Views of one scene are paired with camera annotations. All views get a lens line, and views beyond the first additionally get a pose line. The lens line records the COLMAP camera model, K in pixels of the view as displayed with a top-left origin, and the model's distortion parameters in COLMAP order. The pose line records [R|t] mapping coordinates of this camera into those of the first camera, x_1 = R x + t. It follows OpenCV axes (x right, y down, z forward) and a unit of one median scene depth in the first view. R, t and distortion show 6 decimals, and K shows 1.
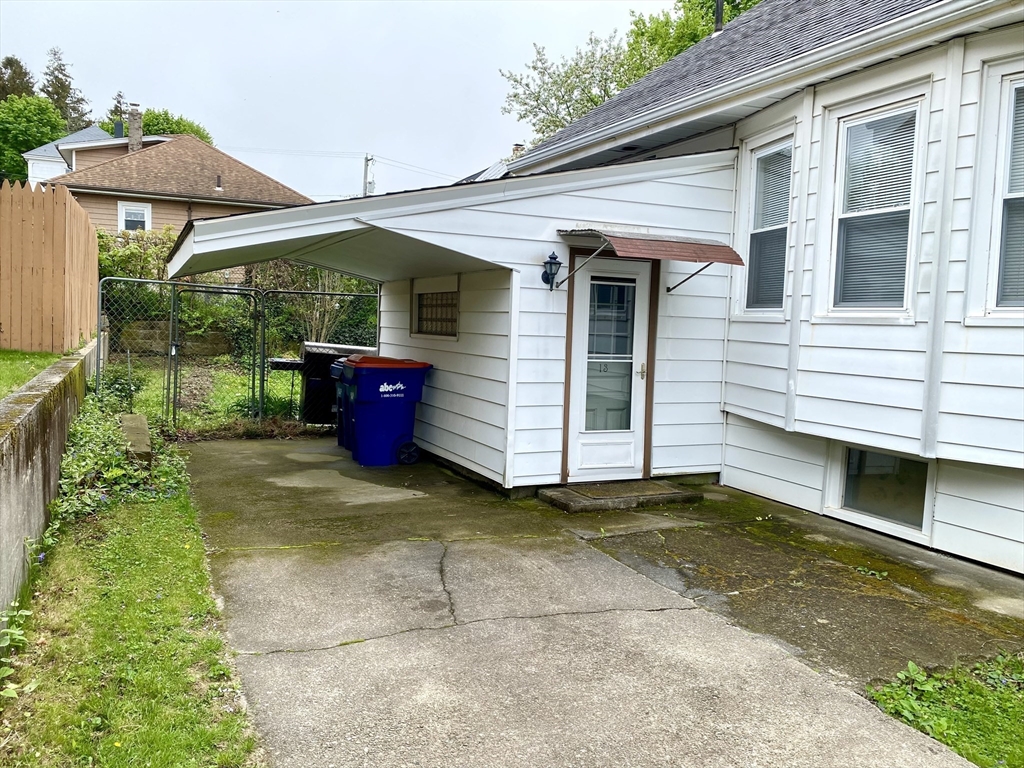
lens RADIAL K [[789.3, 0, 513.6], [0, 789.3, 379.5], [0, 0, 1]] dist [0.039699, -0.052443]
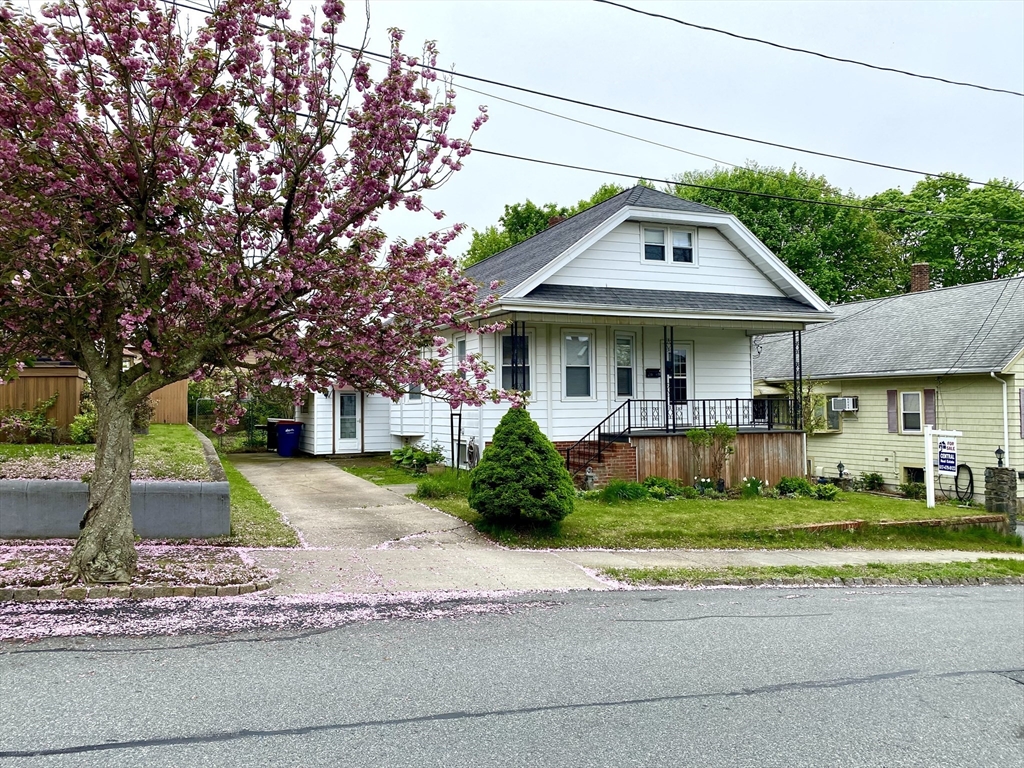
lens RADIAL K [[782.7, 0, 512.0], [0, 782.7, 384.0], [0, 0, 1]] dist [0.034207, -0.034741]
pose [[0.998392, -0.047711, -0.030613, 0.916676], [0.044438, 0.994004, -0.099909, 0.195828], [0.035196, 0.098388, 0.994525, -2.301434]]
